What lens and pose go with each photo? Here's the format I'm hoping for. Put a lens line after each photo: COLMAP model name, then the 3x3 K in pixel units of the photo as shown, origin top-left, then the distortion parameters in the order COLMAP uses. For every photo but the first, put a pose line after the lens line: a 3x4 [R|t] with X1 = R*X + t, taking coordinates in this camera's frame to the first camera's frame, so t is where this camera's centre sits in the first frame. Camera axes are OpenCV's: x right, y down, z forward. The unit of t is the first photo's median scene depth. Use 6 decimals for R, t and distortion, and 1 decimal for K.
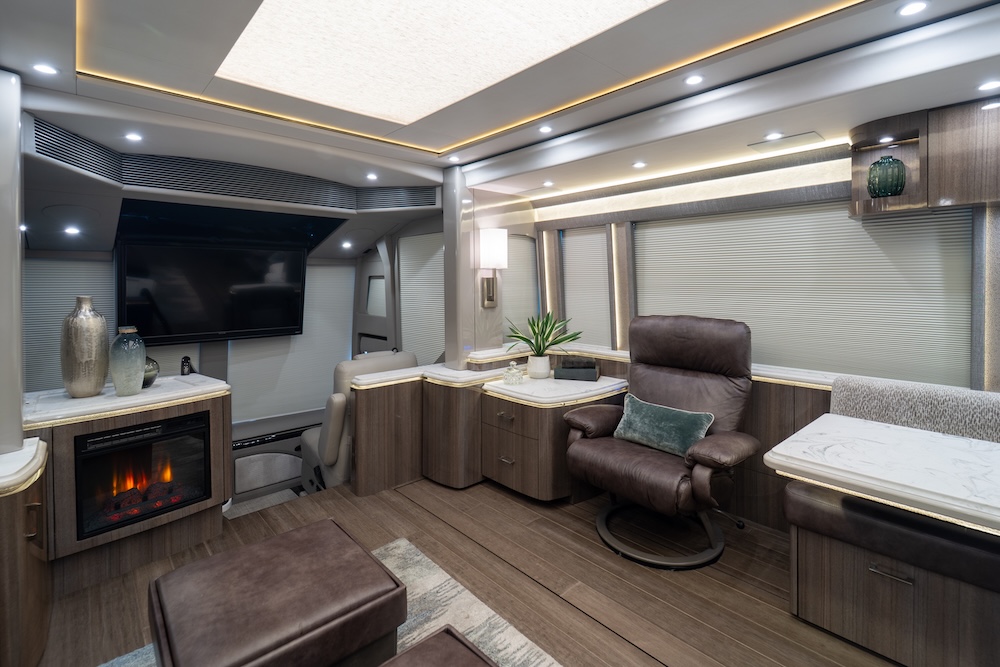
lens RADIAL K [[454.0, 0, 499.5], [0, 454.0, 289.8], [0, 0, 1]] dist [-0.003148, -0.000385]
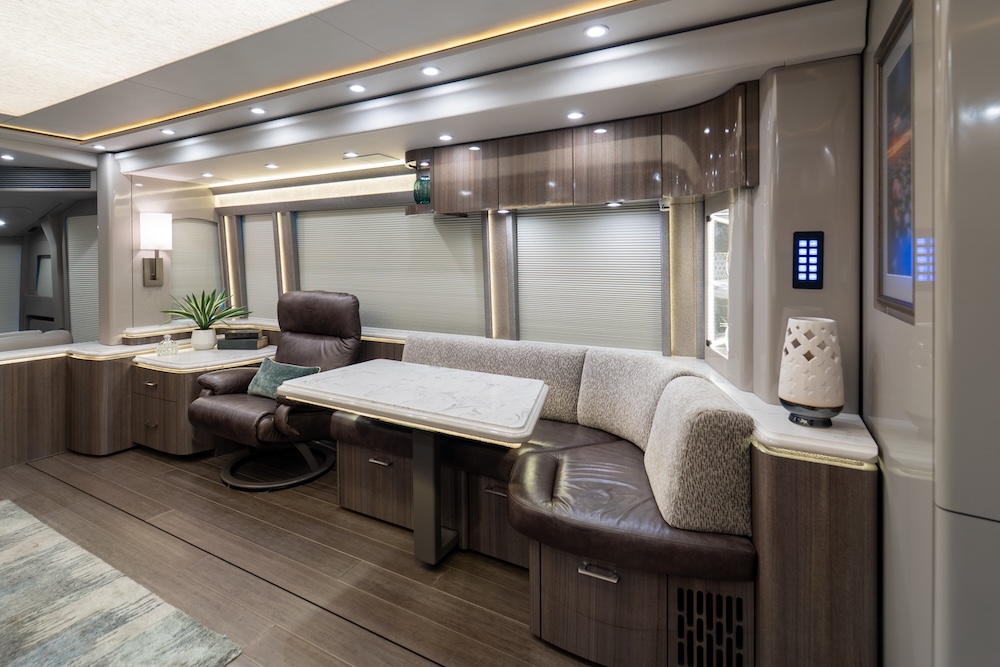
lens RADIAL K [[481.6, 0, 499.3], [0, 481.6, 267.0], [0, 0, 1]] dist [-0.001666, -0.000209]
pose [[0.949617, 0.003980, 0.313386, 0.437698], [-0.000823, 0.999948, -0.010204, 0.005398], [-0.313410, 0.009432, 0.949571, -0.367810]]
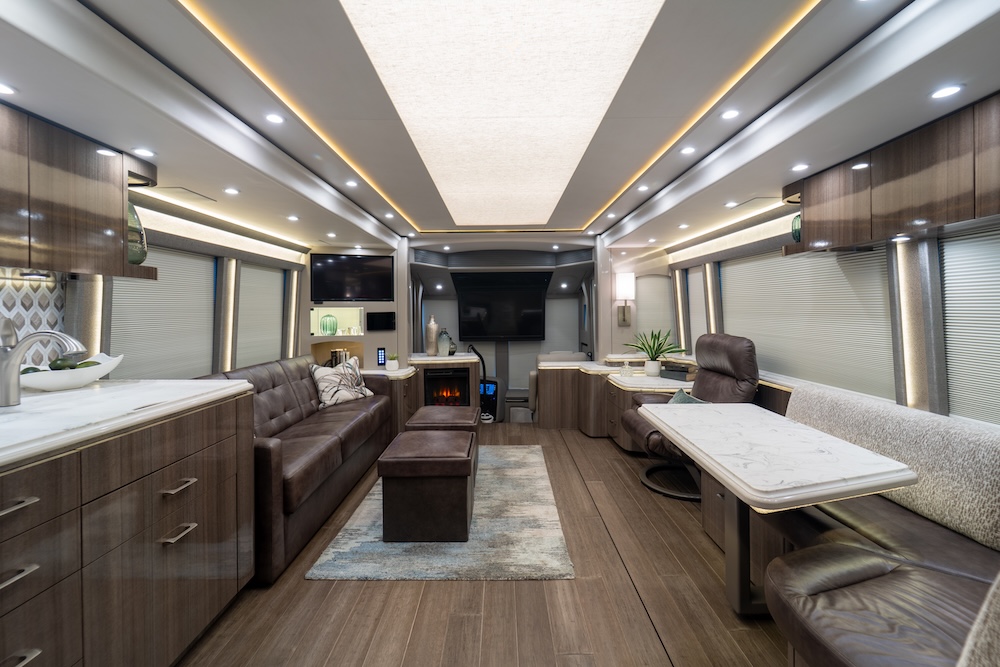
lens RADIAL K [[461.3, 0, 522.2], [0, 461.3, 319.2], [0, 0, 1]] dist [-0.001260, -0.000500]
pose [[0.729339, 0.012629, -0.684036, 0.844296], [-0.006785, 0.999914, 0.011226, 0.002617], [0.684119, -0.003547, 0.729362, -0.362446]]
